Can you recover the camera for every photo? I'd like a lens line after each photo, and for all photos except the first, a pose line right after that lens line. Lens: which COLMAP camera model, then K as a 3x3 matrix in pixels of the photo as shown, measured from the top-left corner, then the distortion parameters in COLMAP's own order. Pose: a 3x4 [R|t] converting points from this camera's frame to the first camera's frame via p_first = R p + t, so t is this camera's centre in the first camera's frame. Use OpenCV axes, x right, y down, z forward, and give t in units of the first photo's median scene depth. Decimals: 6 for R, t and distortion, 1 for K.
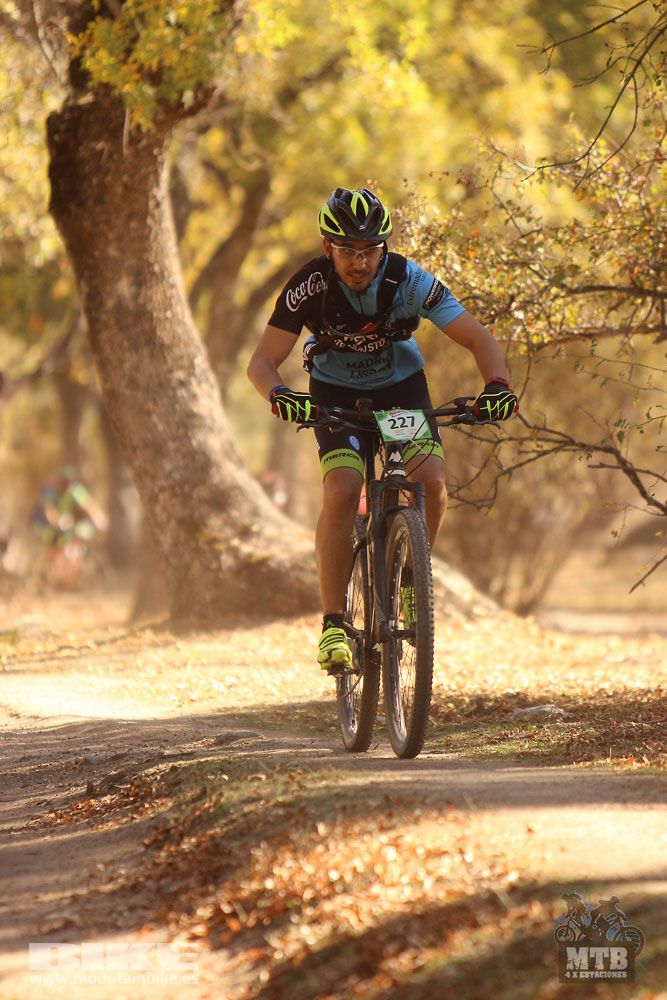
lens RADIAL K [[5791.5, 0, 438.1], [0, 5791.5, 600.0], [0, 0, 1]] dist [0.416751, -3.474771]
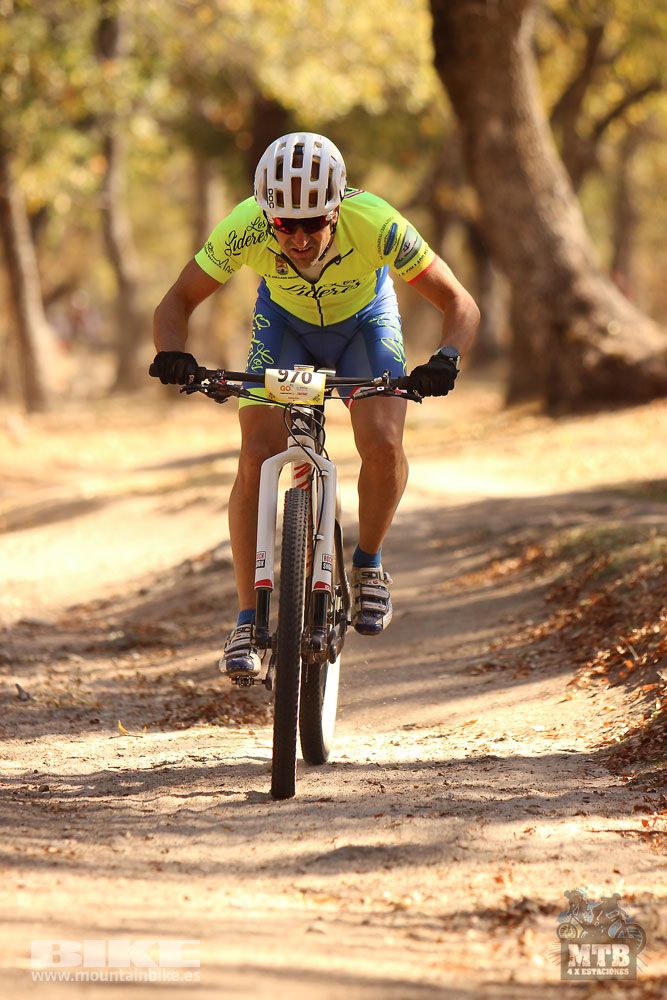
lens RADIAL K [[5456.1, 0, 333.5], [0, 5456.1, 500.0], [0, 0, 1]] dist [0.272987, -7.602273]
pose [[0.997326, -0.036901, -0.063074, -0.020449], [0.038402, 0.999003, 0.022751, -0.005150], [0.062171, -0.025113, 0.997750, -0.112938]]
